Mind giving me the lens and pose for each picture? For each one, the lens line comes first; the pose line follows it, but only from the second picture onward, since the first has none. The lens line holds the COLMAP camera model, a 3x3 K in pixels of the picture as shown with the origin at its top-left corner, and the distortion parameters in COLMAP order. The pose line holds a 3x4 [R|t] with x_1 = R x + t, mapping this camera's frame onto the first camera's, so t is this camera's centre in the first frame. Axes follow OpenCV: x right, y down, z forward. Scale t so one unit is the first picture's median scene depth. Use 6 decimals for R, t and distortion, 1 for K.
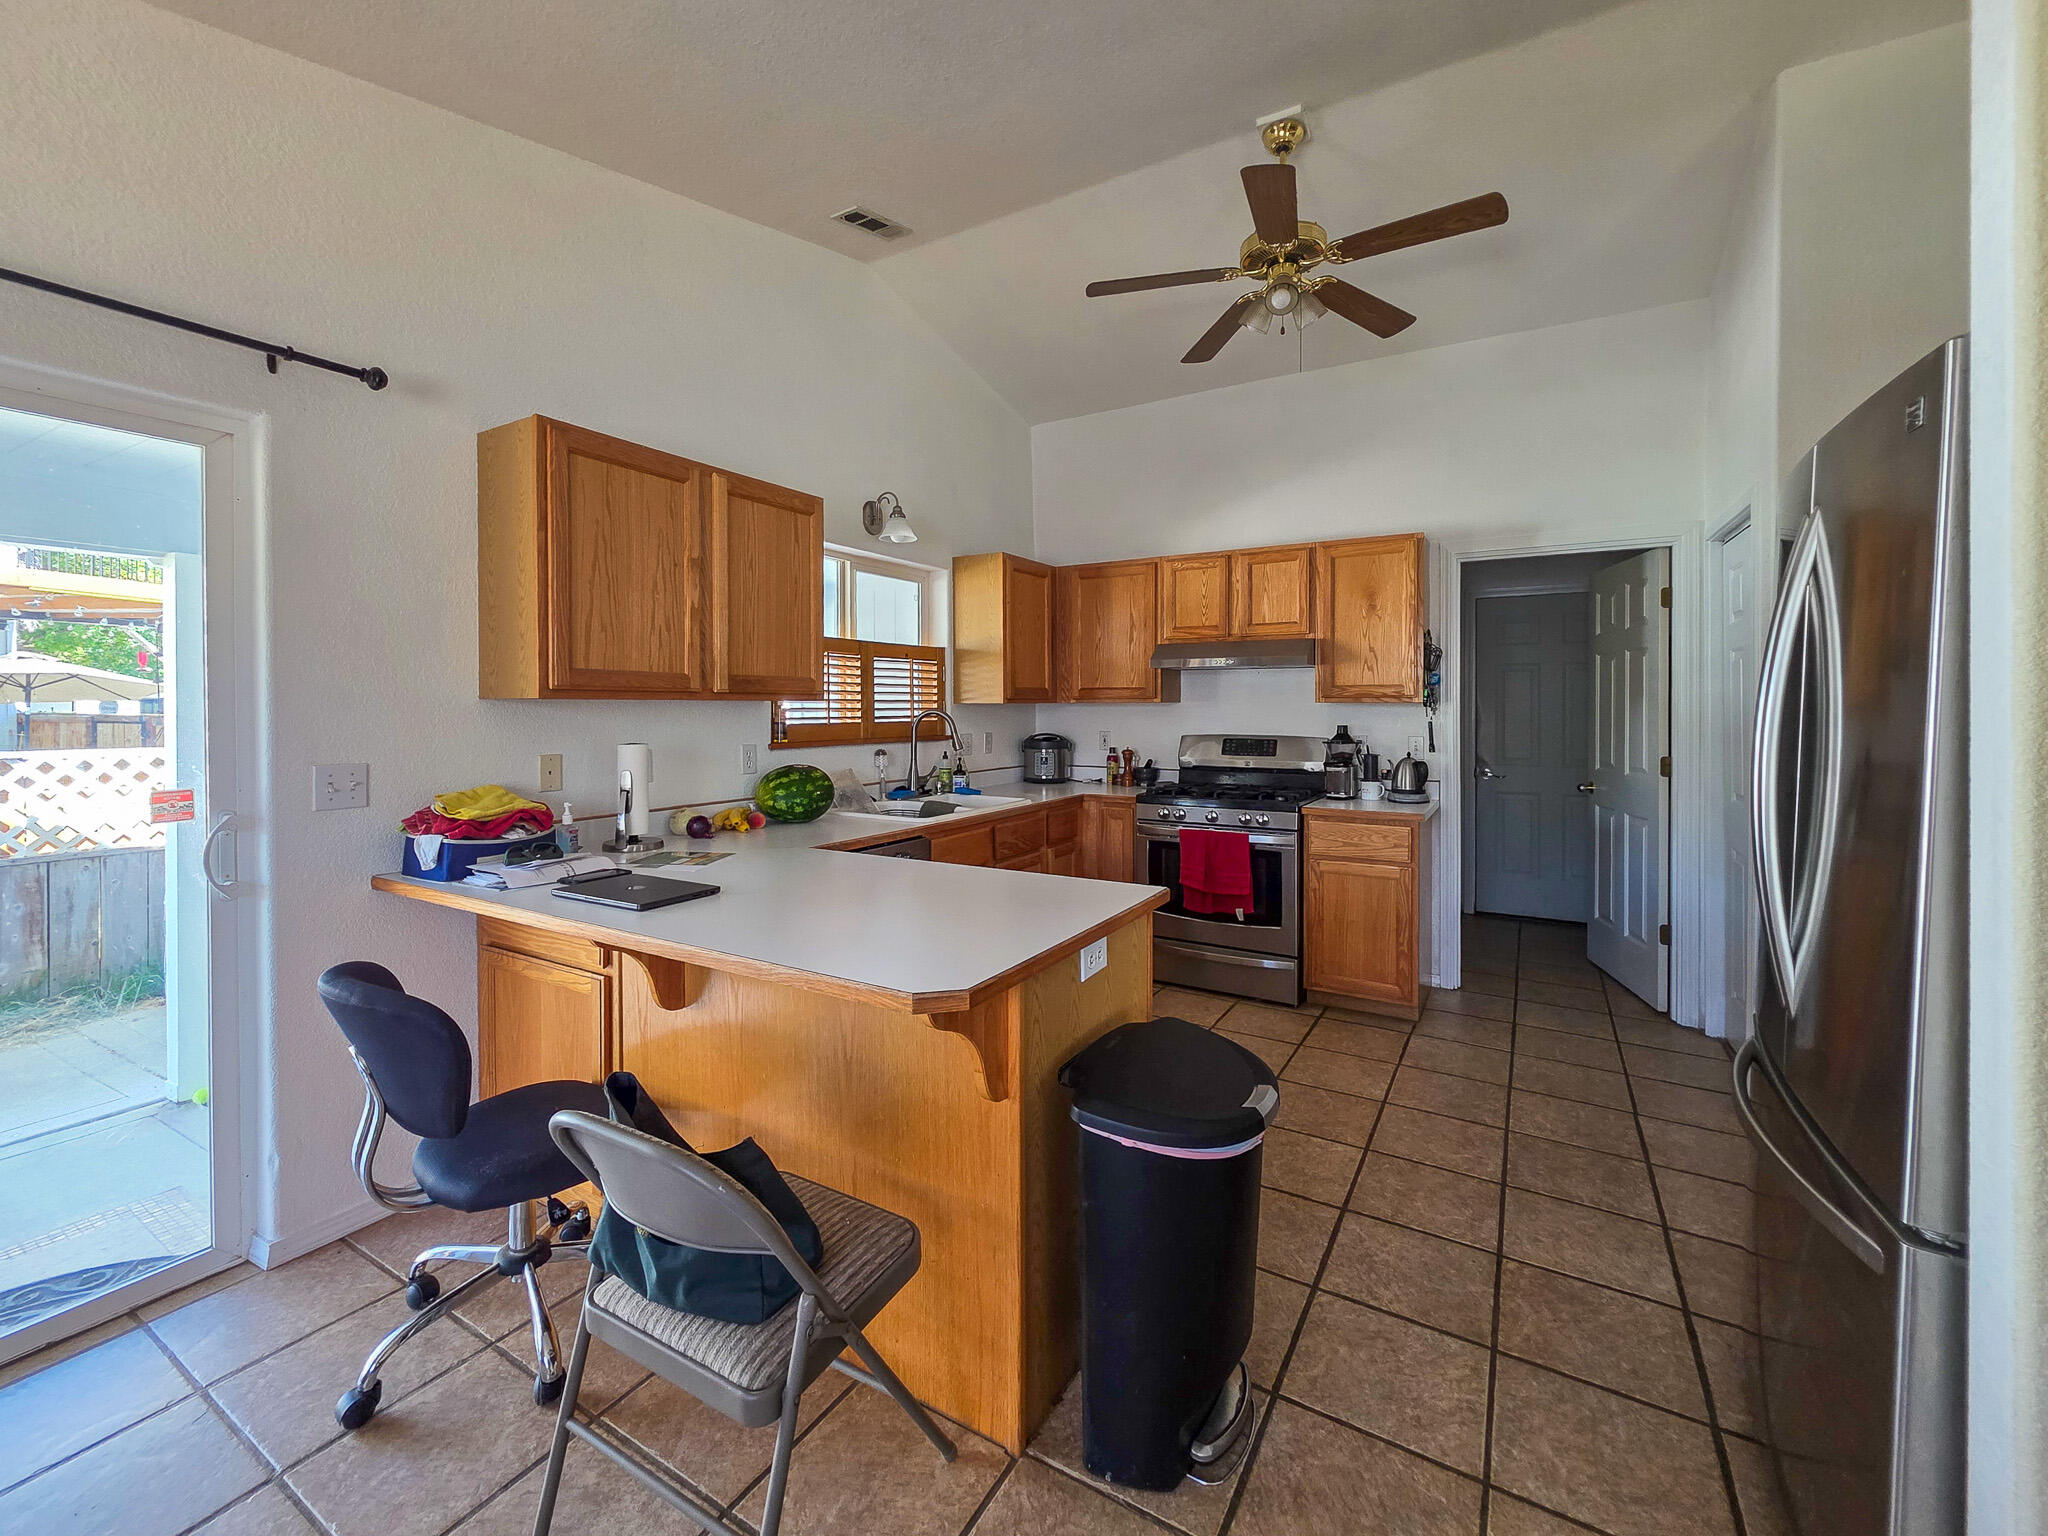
lens RADIAL K [[856.0, 0, 1017.3], [0, 856.0, 711.5], [0, 0, 1]] dist [0.003675, 0.000082]
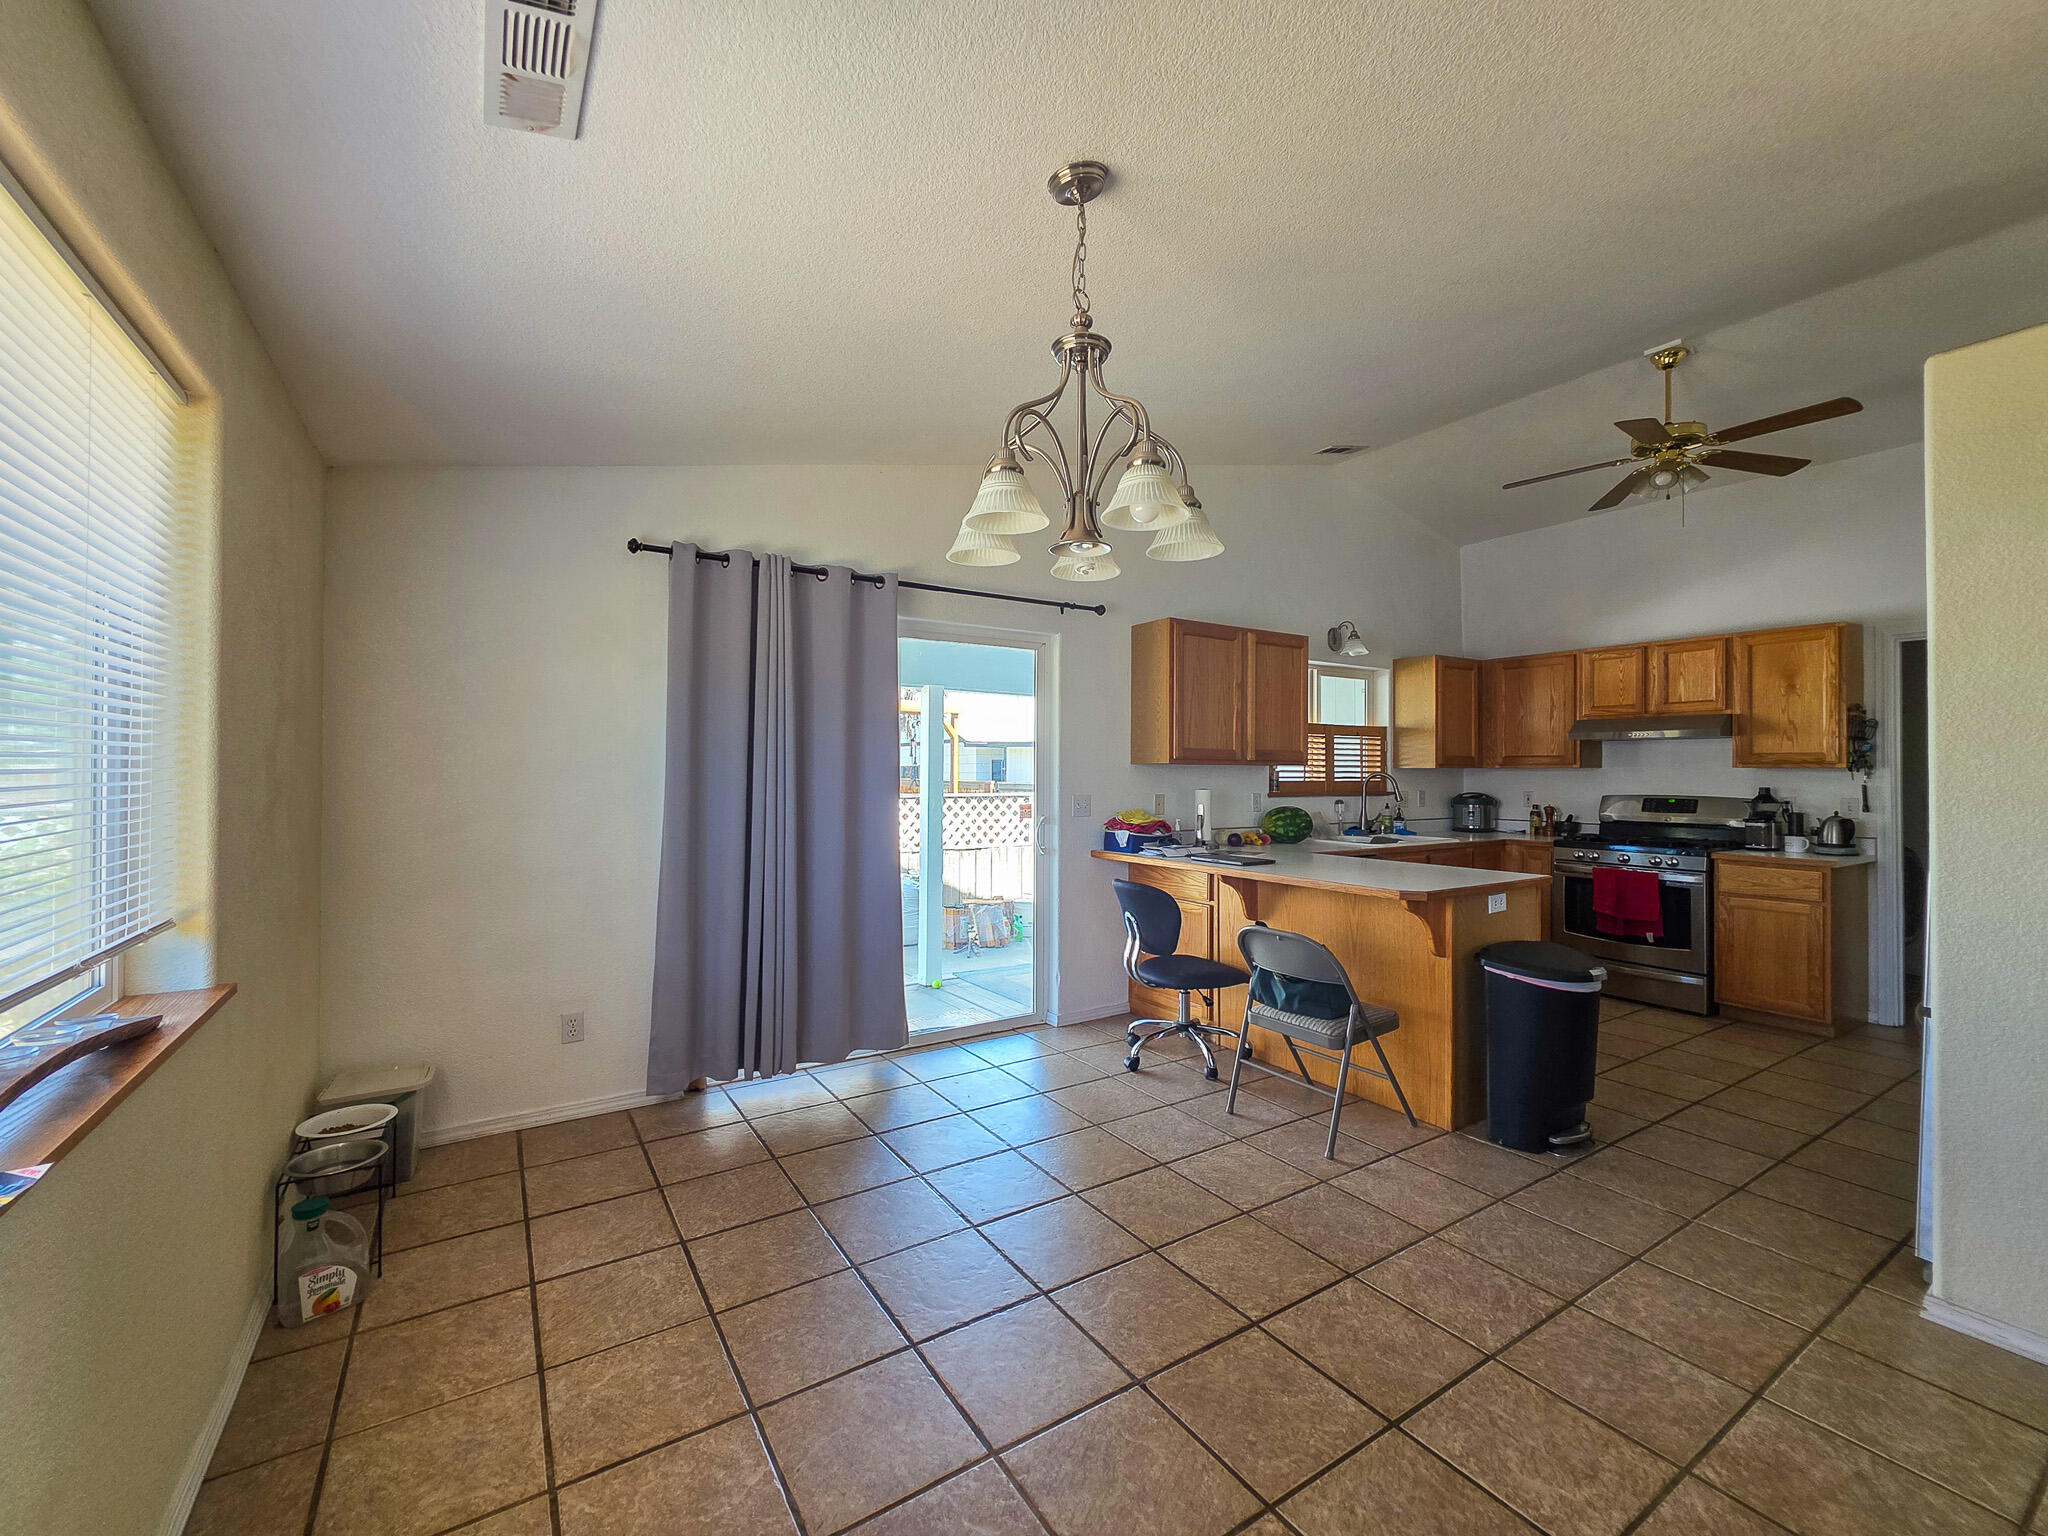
lens RADIAL K [[856.0, 0, 993.3], [0, 856.0, 769.5], [0, 0, 1]] dist [0.003675, 0.000082]
pose [[0.885612, 0.002355, -0.464420, -0.007629], [-0.007891, 0.999919, -0.009978, 0.013261], [0.464359, 0.012501, 0.885559, -0.574480]]
